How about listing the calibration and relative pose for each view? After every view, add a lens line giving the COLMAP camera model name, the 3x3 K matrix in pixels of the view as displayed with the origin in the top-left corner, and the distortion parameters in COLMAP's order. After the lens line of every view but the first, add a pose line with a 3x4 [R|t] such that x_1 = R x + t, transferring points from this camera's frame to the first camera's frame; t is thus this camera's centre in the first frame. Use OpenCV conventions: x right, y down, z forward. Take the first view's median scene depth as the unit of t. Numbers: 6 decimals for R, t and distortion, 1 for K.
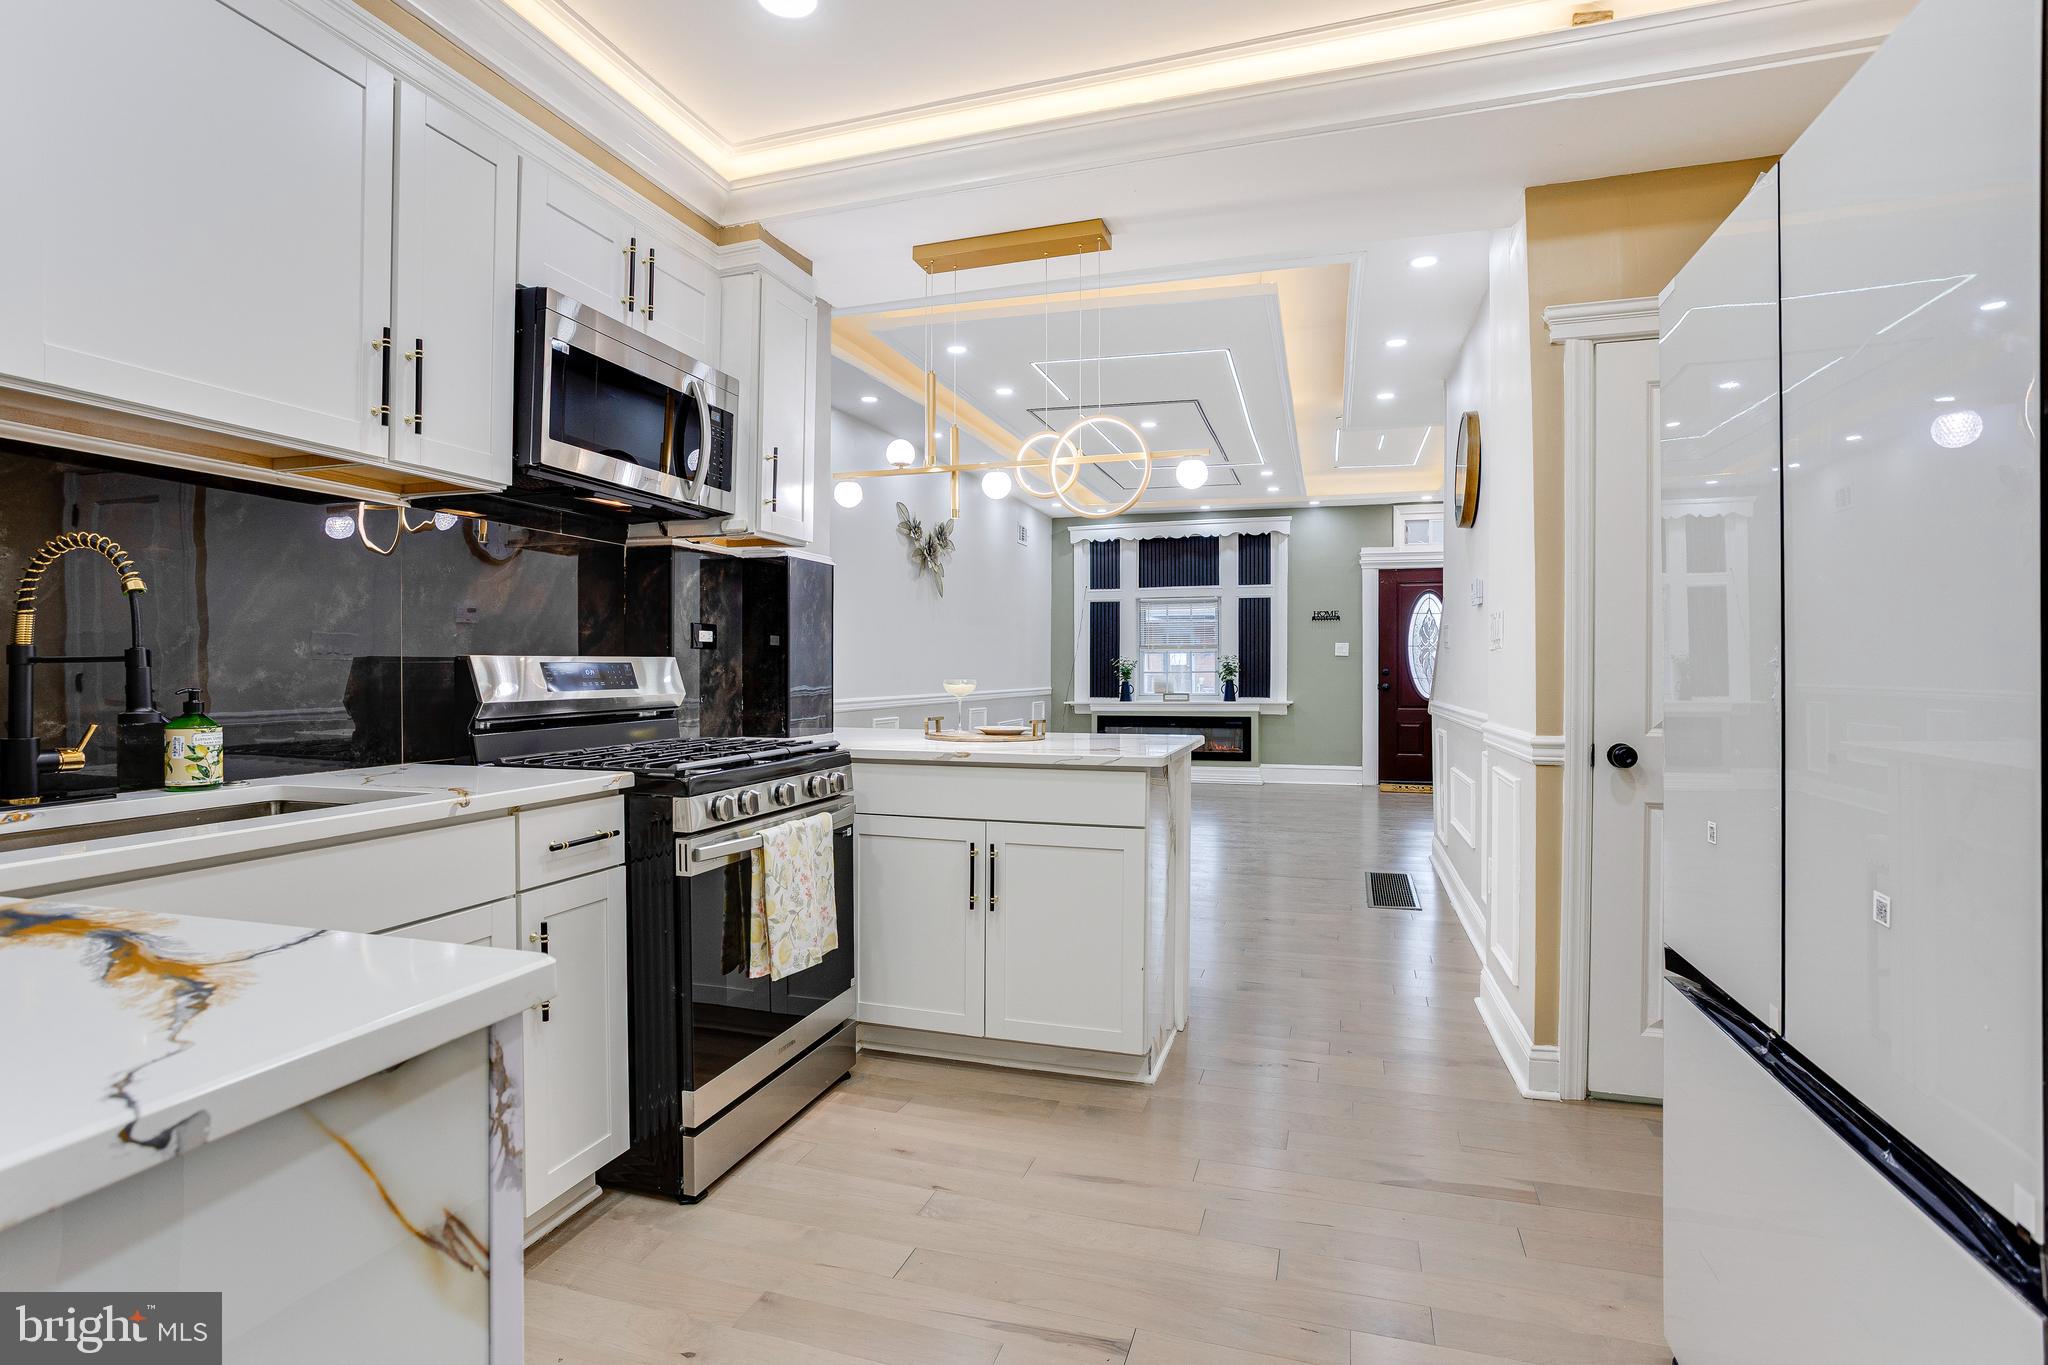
lens RADIAL K [[1013.1, 0, 1023.2], [0, 1013.1, 662.6], [0, 0, 1]] dist [-0.063567, 0.040520]
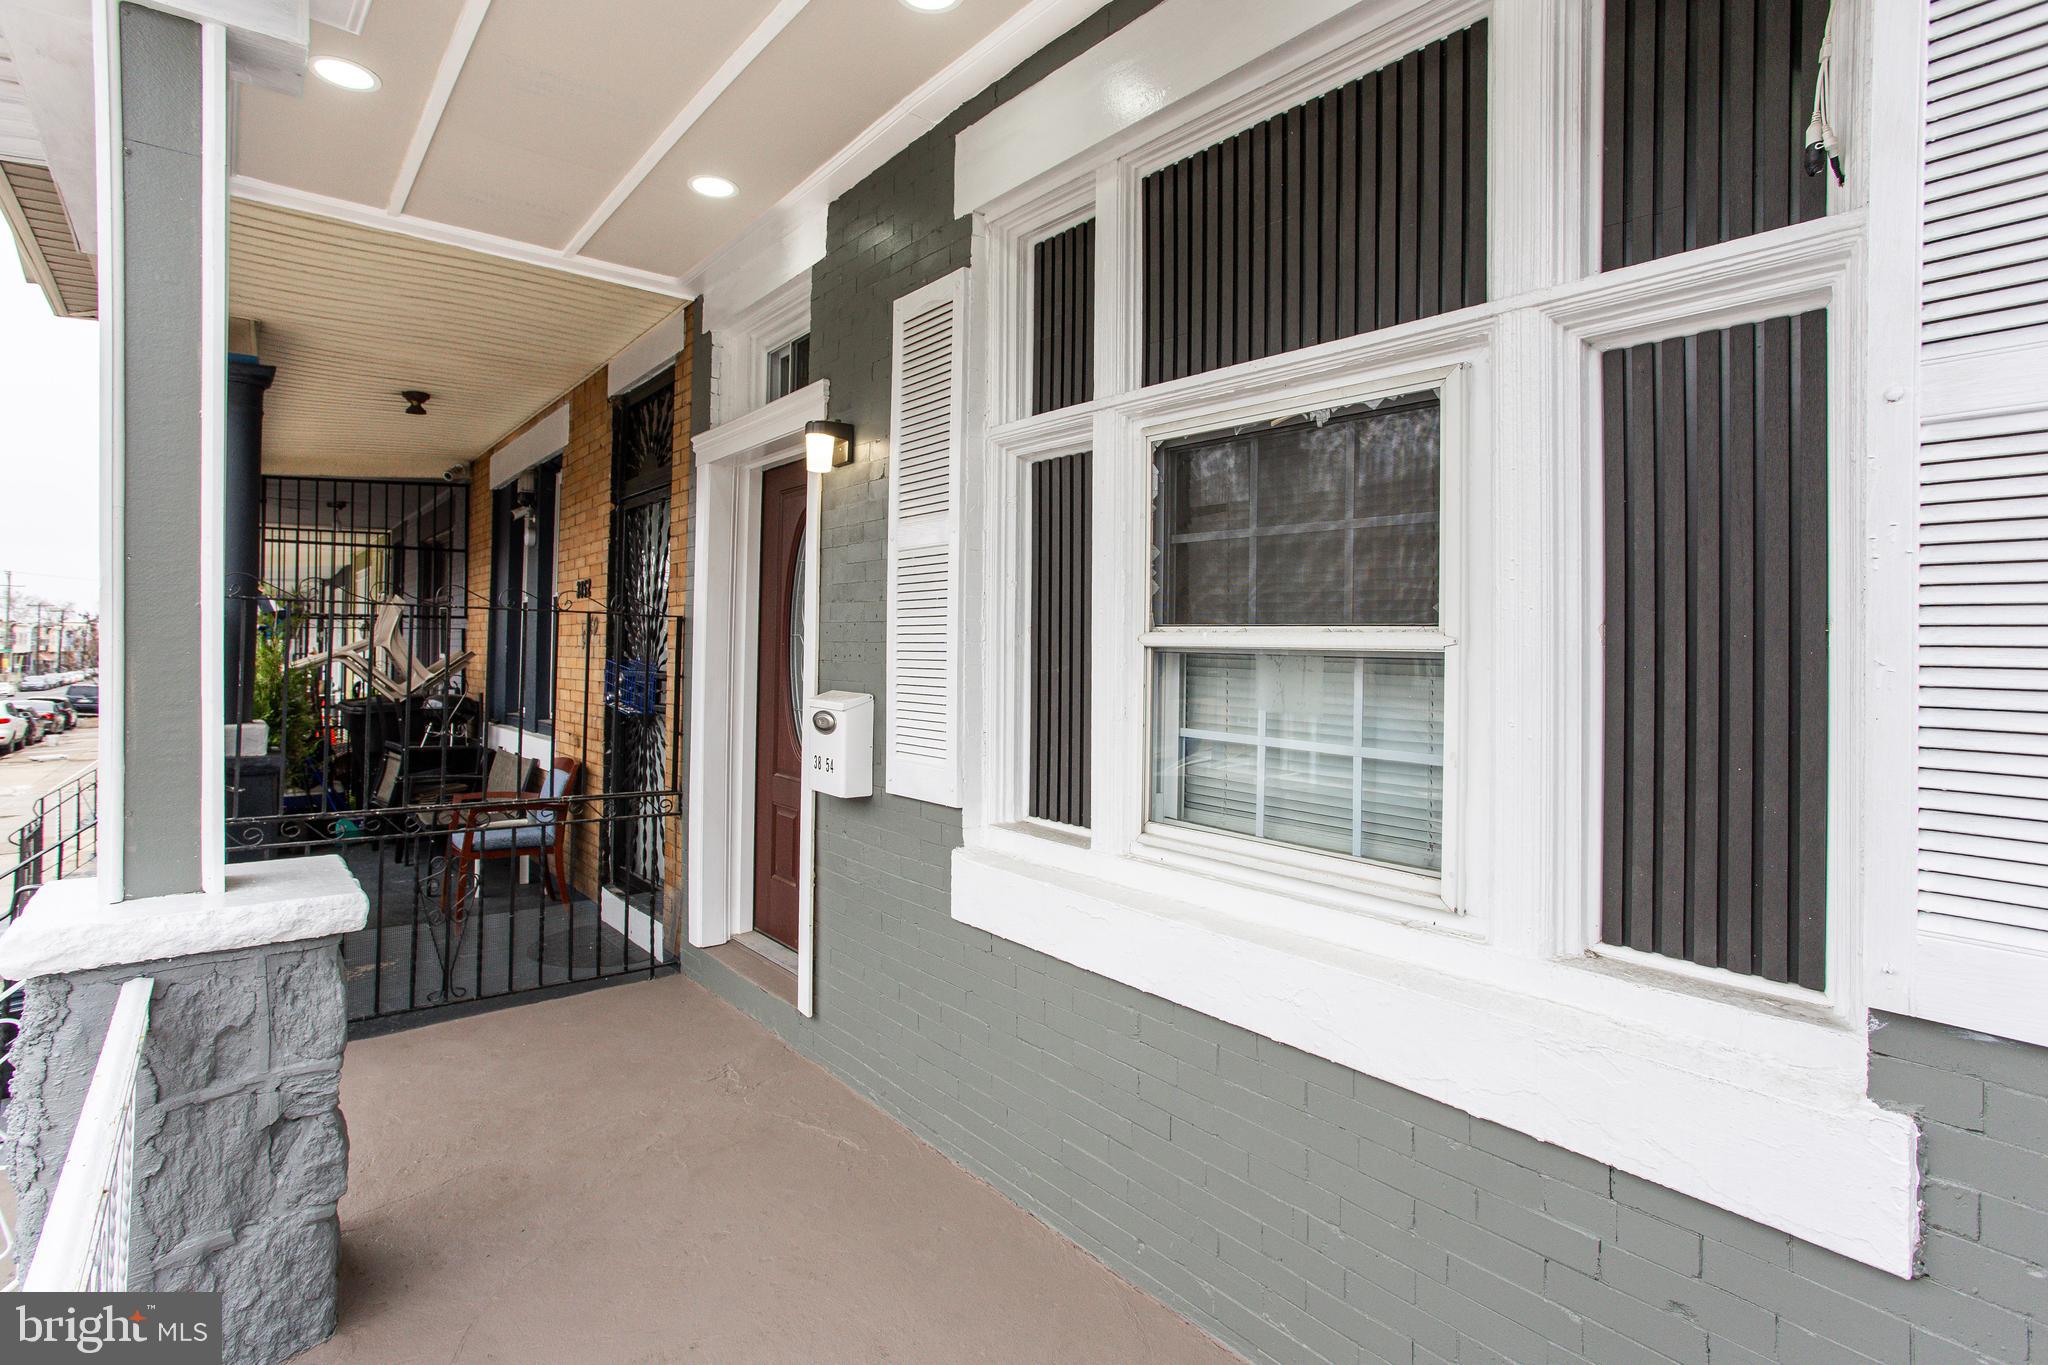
lens RADIAL K [[1013.1, 0, 1023.2], [0, 1013.1, 662.6], [0, 0, 1]] dist [-0.063567, 0.040520]
pose [[0.840322, 0.018363, -0.541777, 0.245721], [-0.009281, 0.999767, 0.019491, -0.013511], [0.542009, -0.011351, 0.840296, 0.885940]]
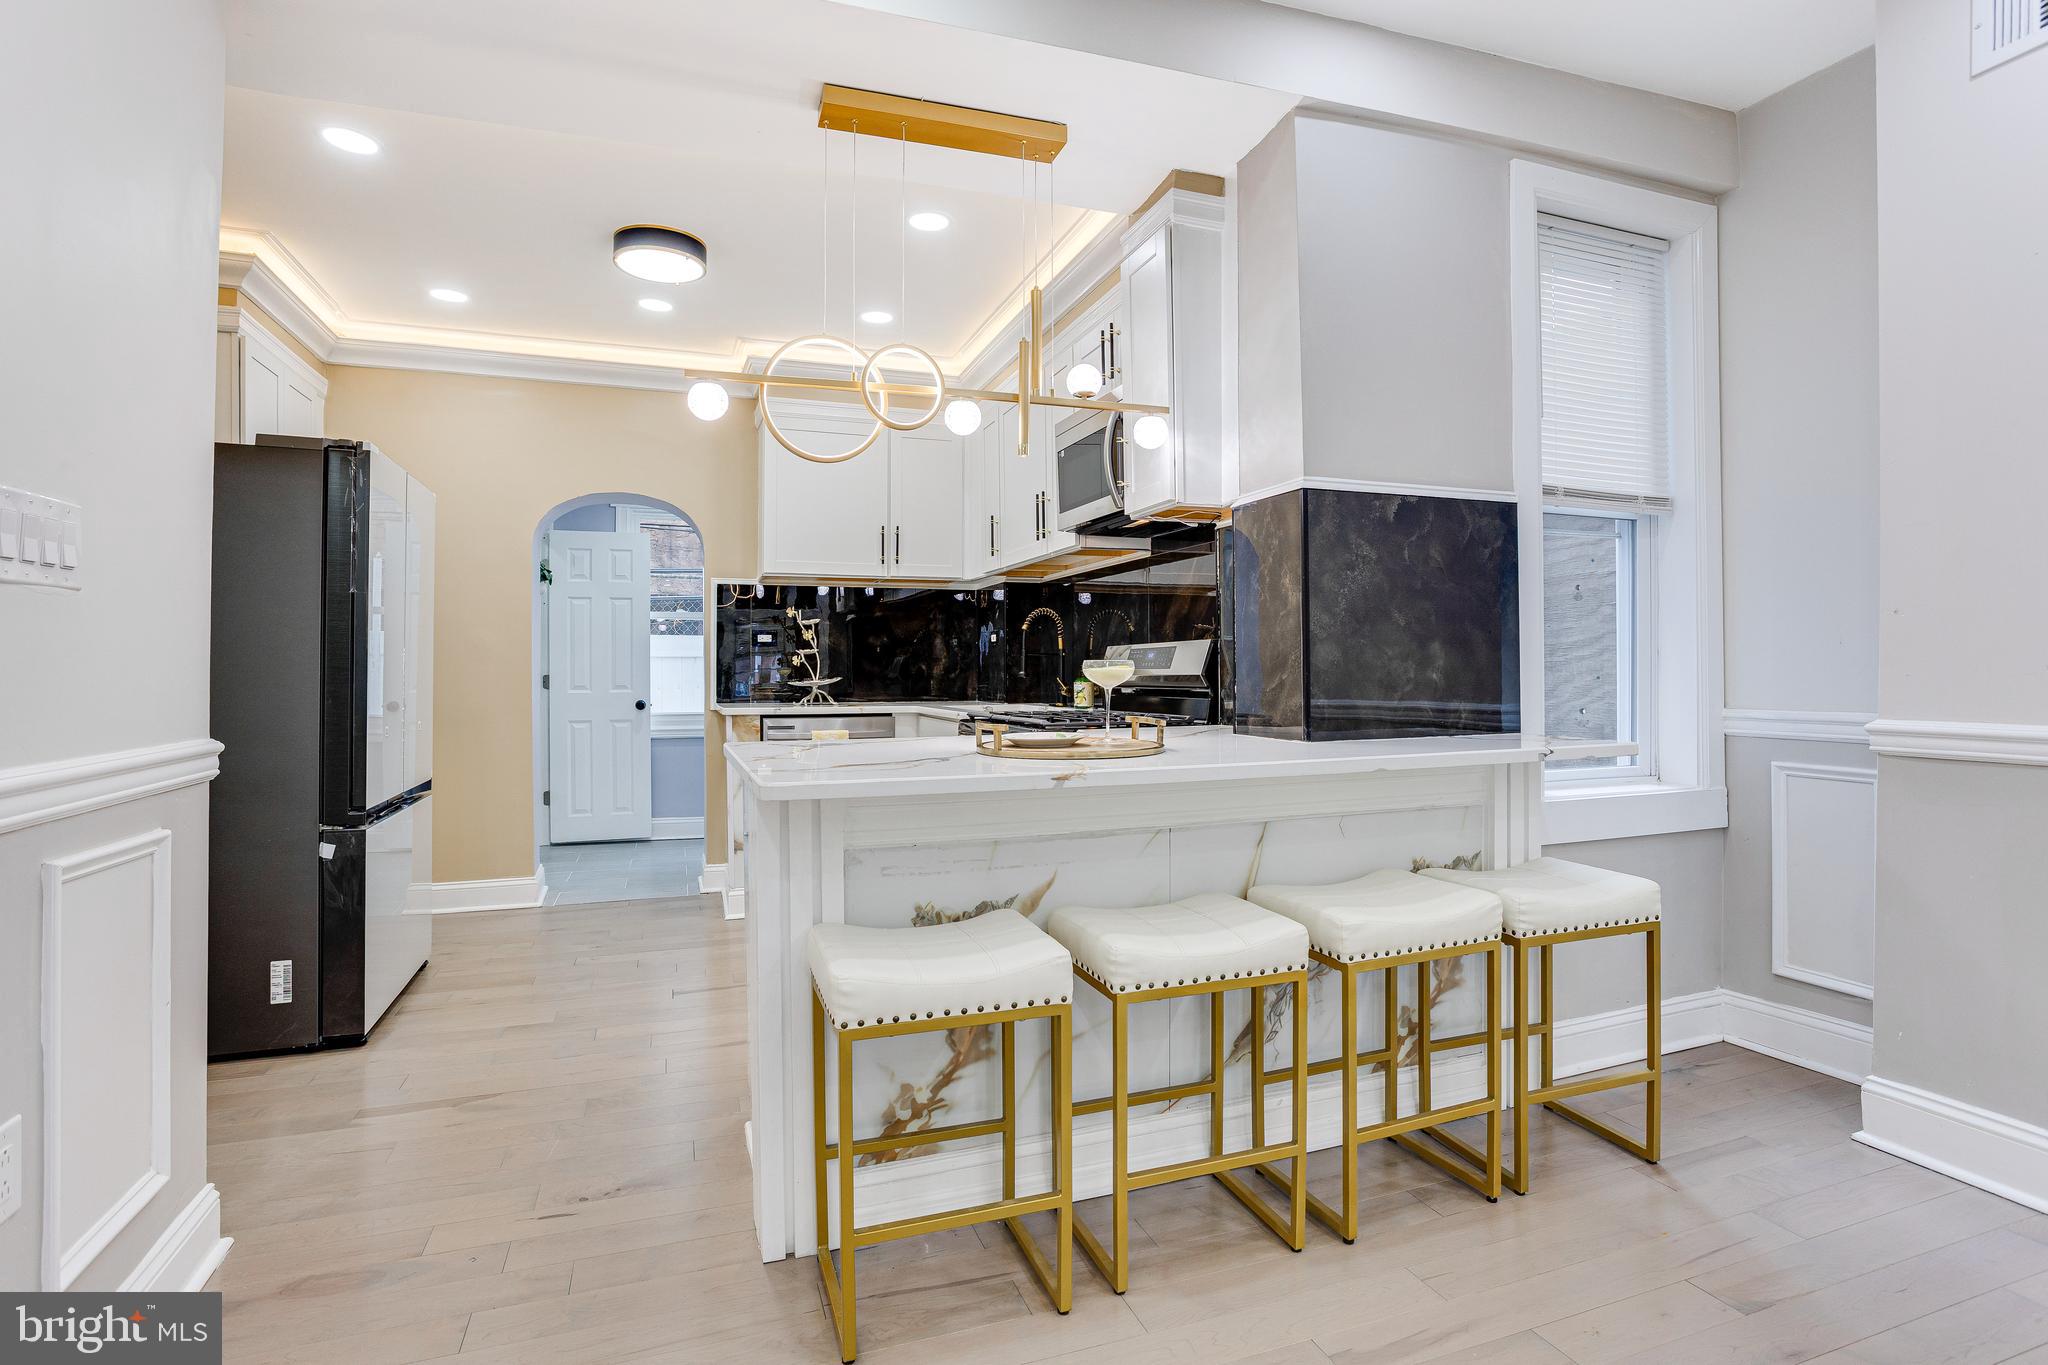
lens RADIAL K [[1013.1, 0, 1023.2], [0, 1013.1, 662.6], [0, 0, 1]] dist [-0.063567, 0.040520]
pose [[-0.797417, 0.000261, -0.603428, 0.141287], [0.009096, 0.999891, -0.011588, 0.009533], [0.603360, -0.014729, -0.797333, 0.563614]]
